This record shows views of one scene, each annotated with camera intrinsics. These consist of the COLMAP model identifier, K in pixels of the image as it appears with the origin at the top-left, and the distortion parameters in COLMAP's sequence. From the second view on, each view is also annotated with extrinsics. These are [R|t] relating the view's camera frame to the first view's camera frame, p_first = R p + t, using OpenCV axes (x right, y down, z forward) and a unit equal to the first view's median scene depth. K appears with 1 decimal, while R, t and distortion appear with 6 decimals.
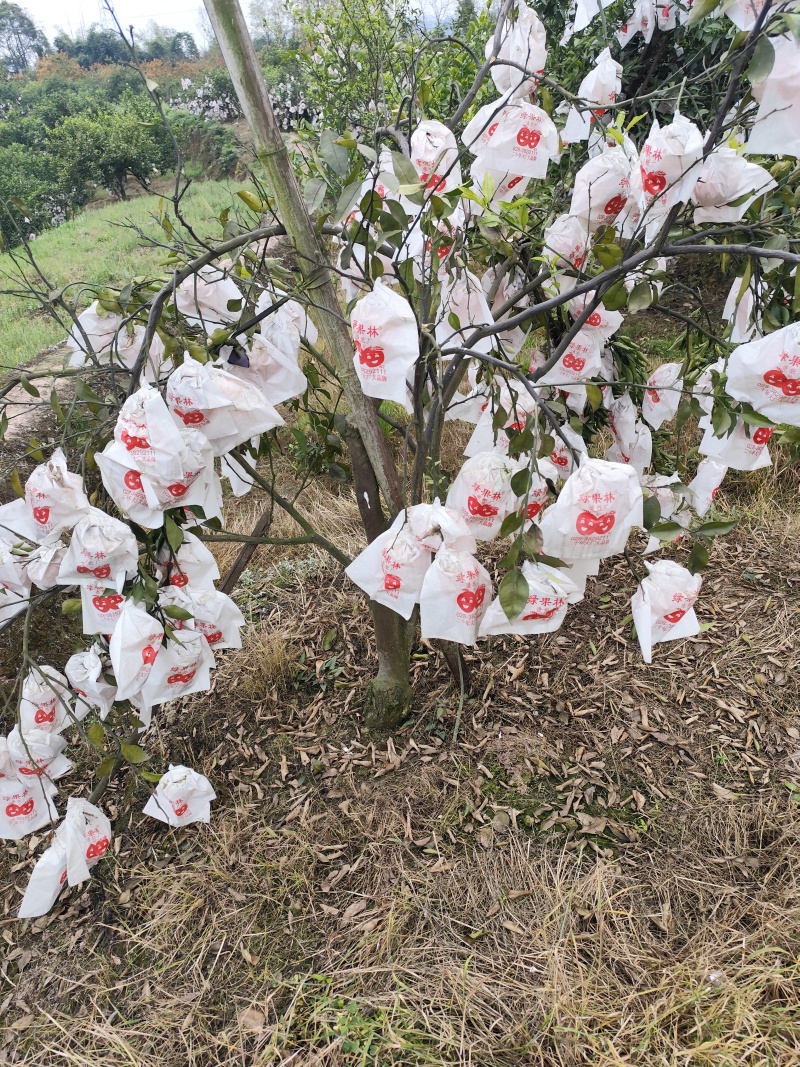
lens RADIAL K [[703.6, 0, 371.9], [0, 703.6, 504.3], [0, 0, 1]] dist [0.039312, -0.033160]
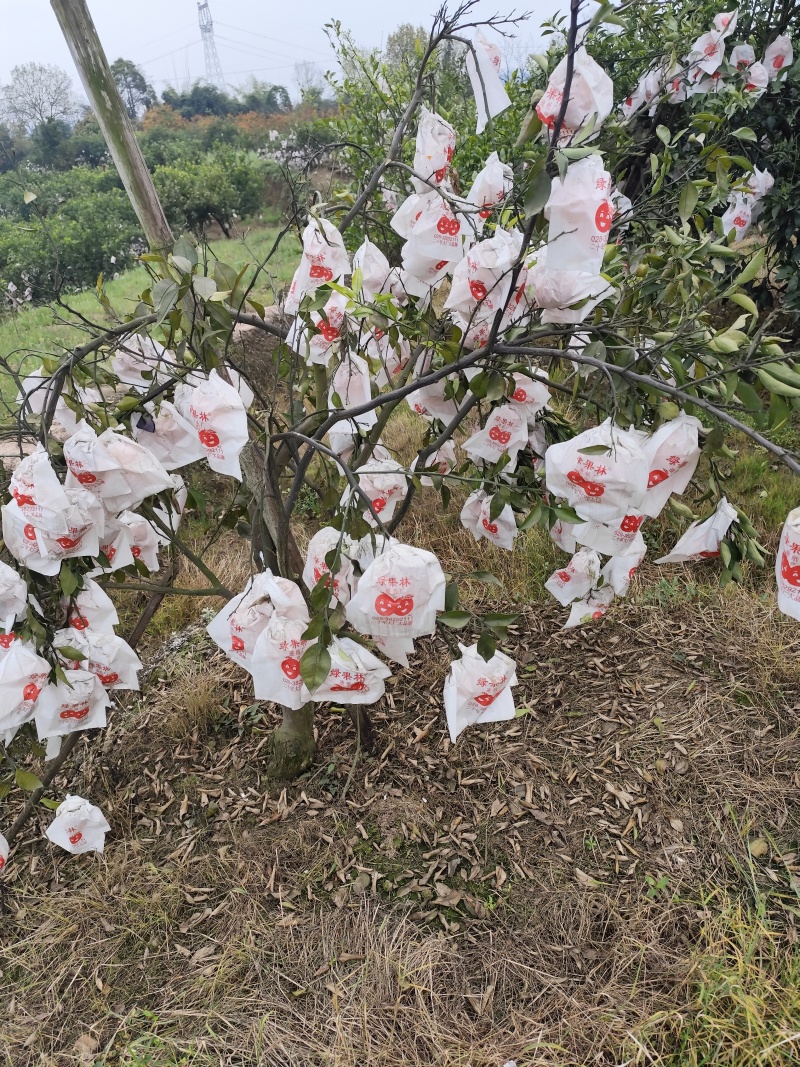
lens RADIAL K [[703.6, 0, 371.9], [0, 703.6, 504.3], [0, 0, 1]] dist [0.039312, -0.033160]
pose [[0.992246, 0.057662, -0.110106, 0.257773], [-0.062821, 0.997056, -0.043965, -0.050327], [0.107247, 0.050541, 0.992947, -0.041151]]
